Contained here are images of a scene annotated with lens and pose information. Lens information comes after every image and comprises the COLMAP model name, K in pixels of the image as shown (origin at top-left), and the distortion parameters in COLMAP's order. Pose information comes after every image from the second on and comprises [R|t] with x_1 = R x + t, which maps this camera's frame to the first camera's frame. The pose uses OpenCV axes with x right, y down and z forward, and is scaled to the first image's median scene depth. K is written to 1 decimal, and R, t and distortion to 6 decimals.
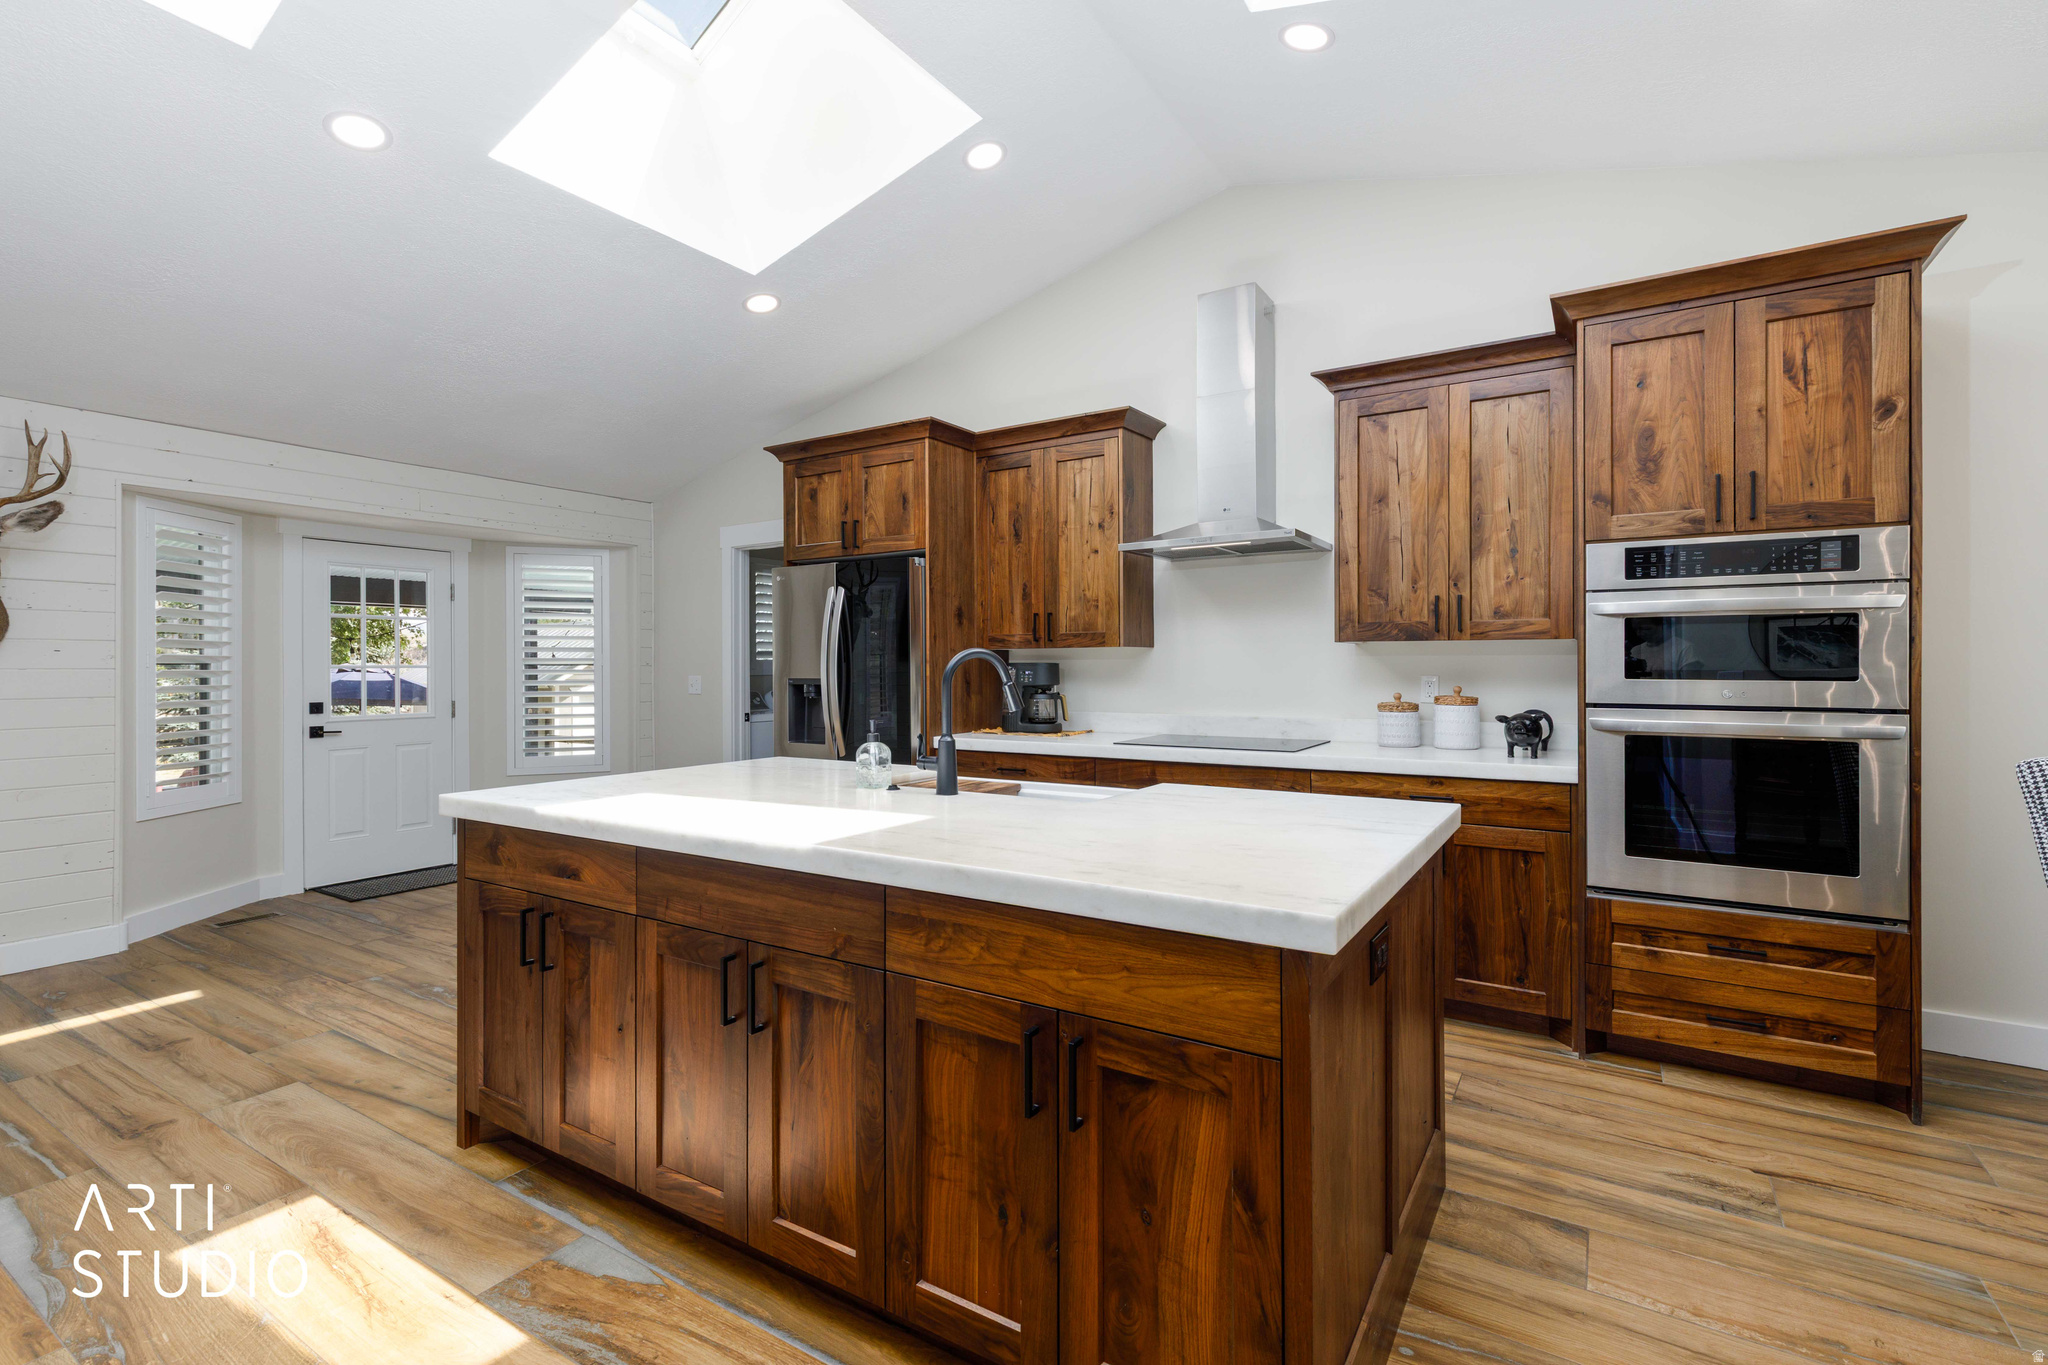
lens RADIAL K [[922.5, 0, 1051.6], [0, 922.5, 664.9], [0, 0, 1]] dist [0.007376, 0.000006]
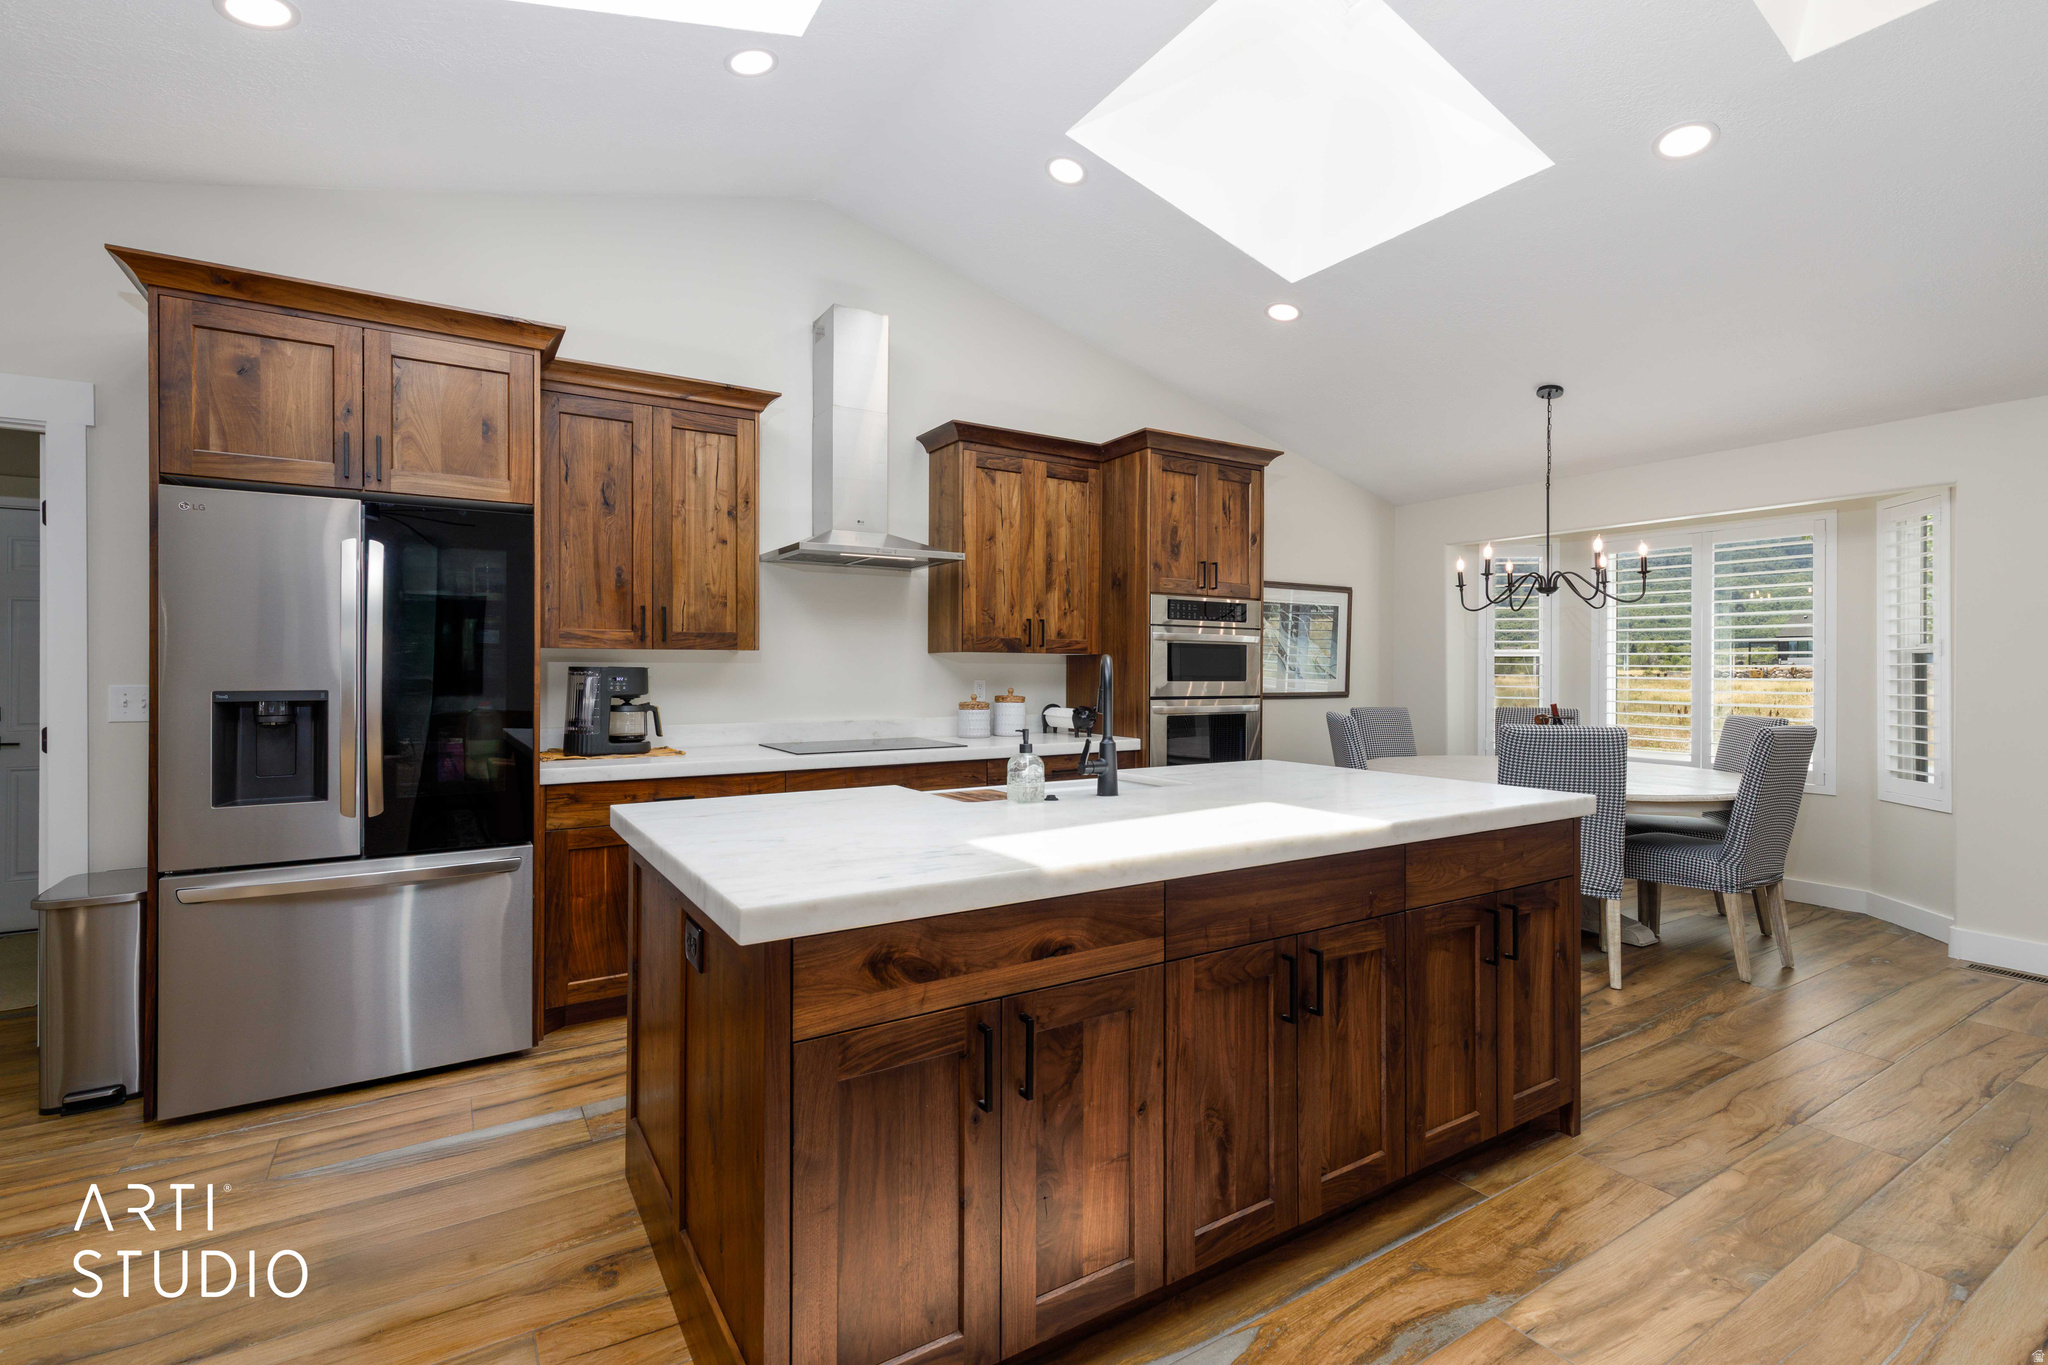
lens RADIAL K [[919.2, 0, 999.7], [0, 919.2, 666.5], [0, 0, 1]] dist [0.003734, 0.000880]
pose [[0.453383, 0.009860, 0.891261, -0.880696], [-0.004870, 0.999951, -0.008585, 0.004584], [-0.891303, -0.000449, 0.453409, 0.518294]]
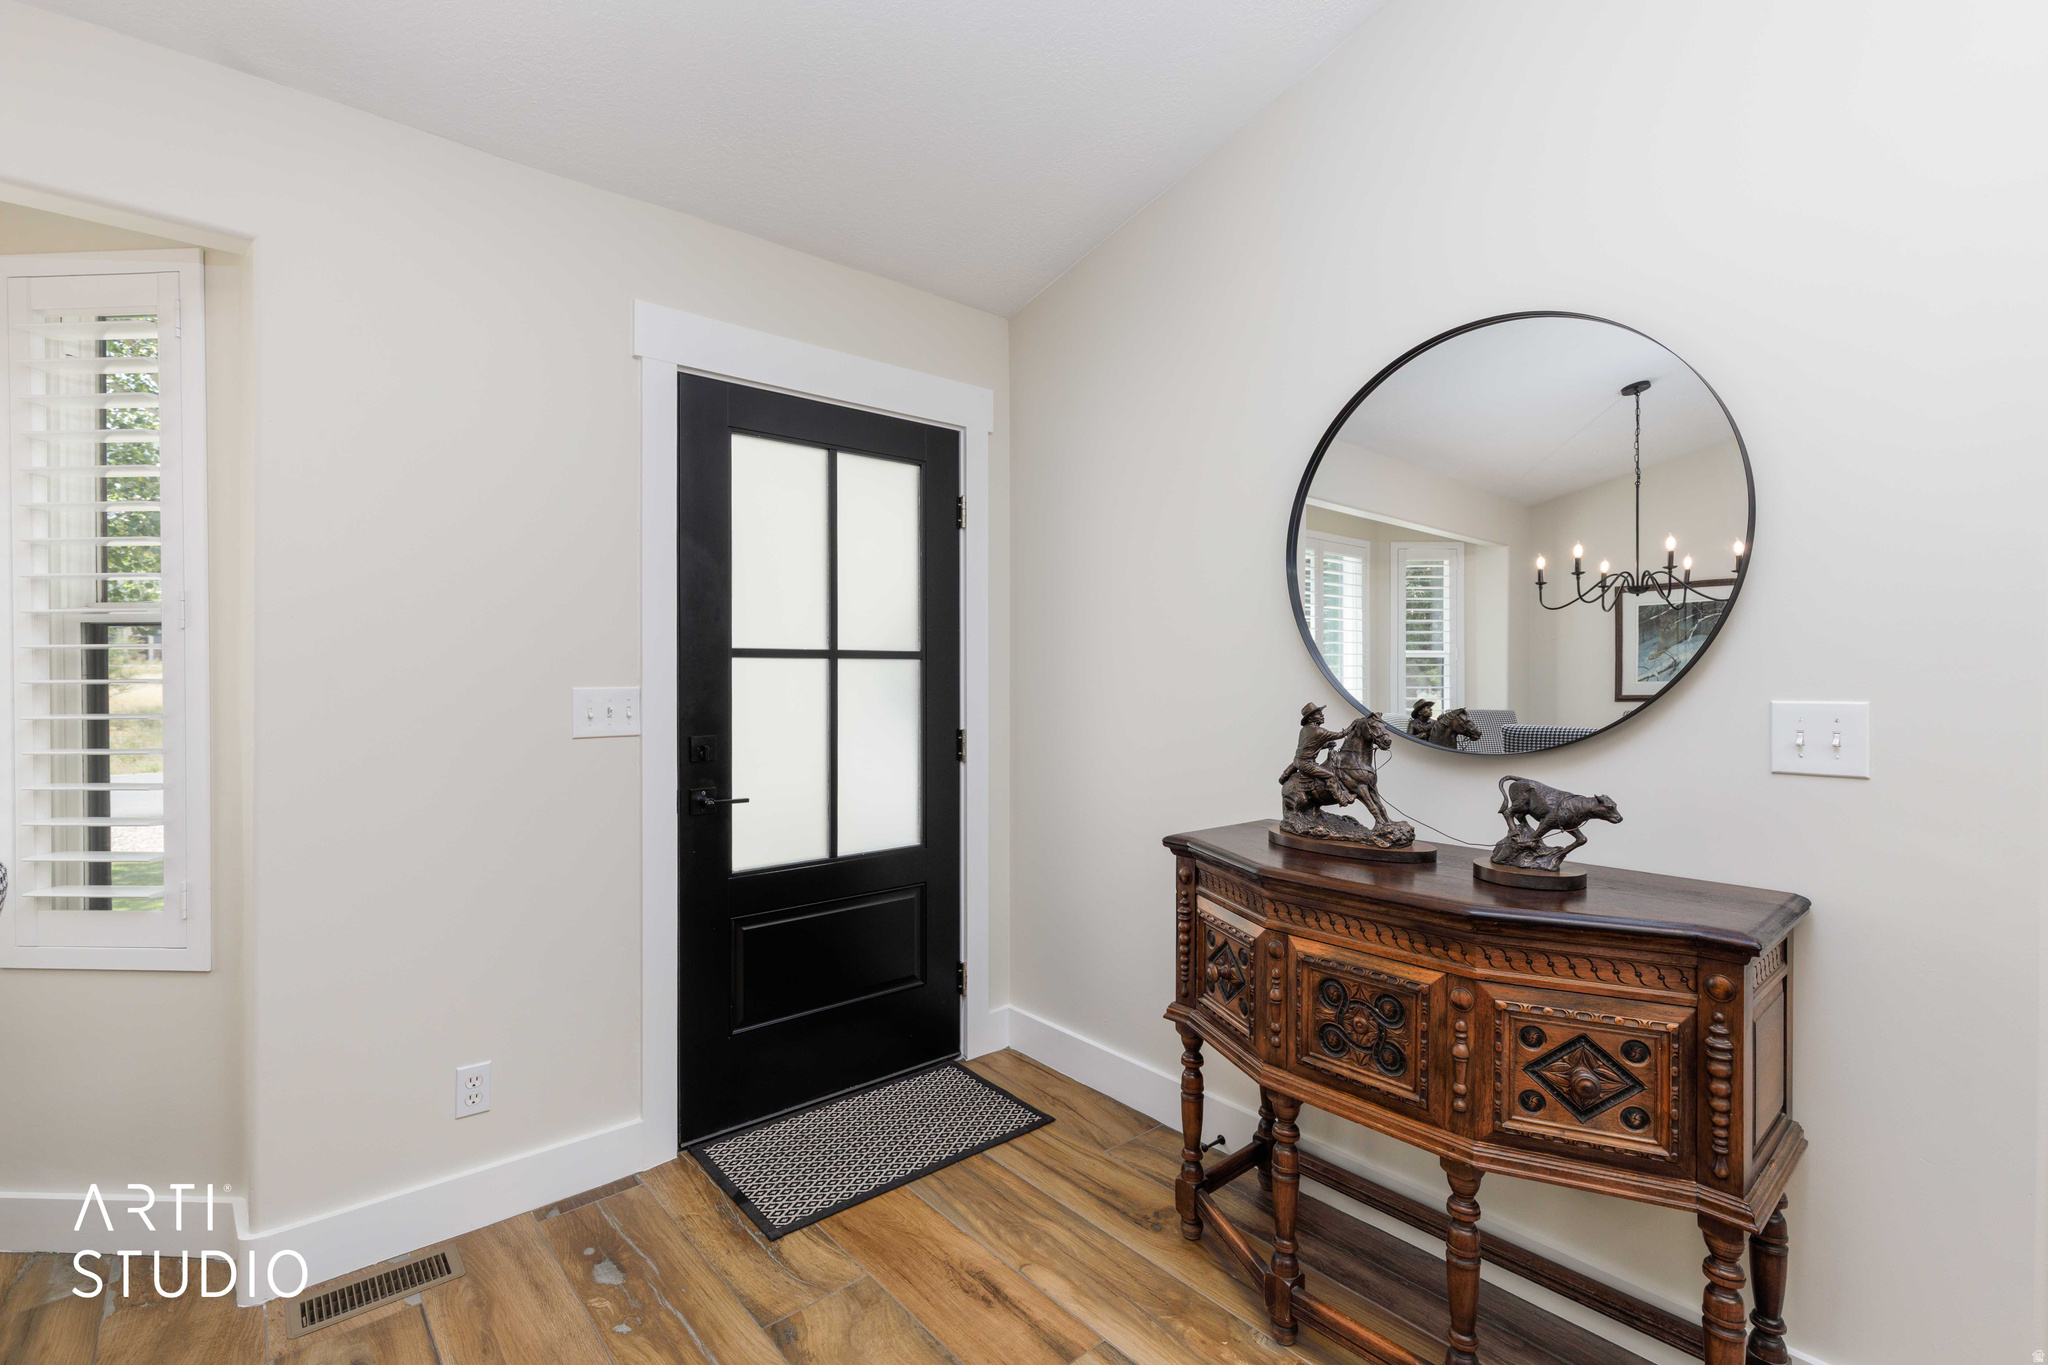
lens RADIAL K [[931.9, 0, 1024.0], [0, 931.9, 682.5], [0, 0, 1]] dist [0.024572, 0.000020]
pose [[-0.949715, -0.002836, 0.313103, 0.309018], [0.001354, 0.999912, 0.013165, -0.002496], [-0.313113, 0.012926, -0.949628, 0.307431]]
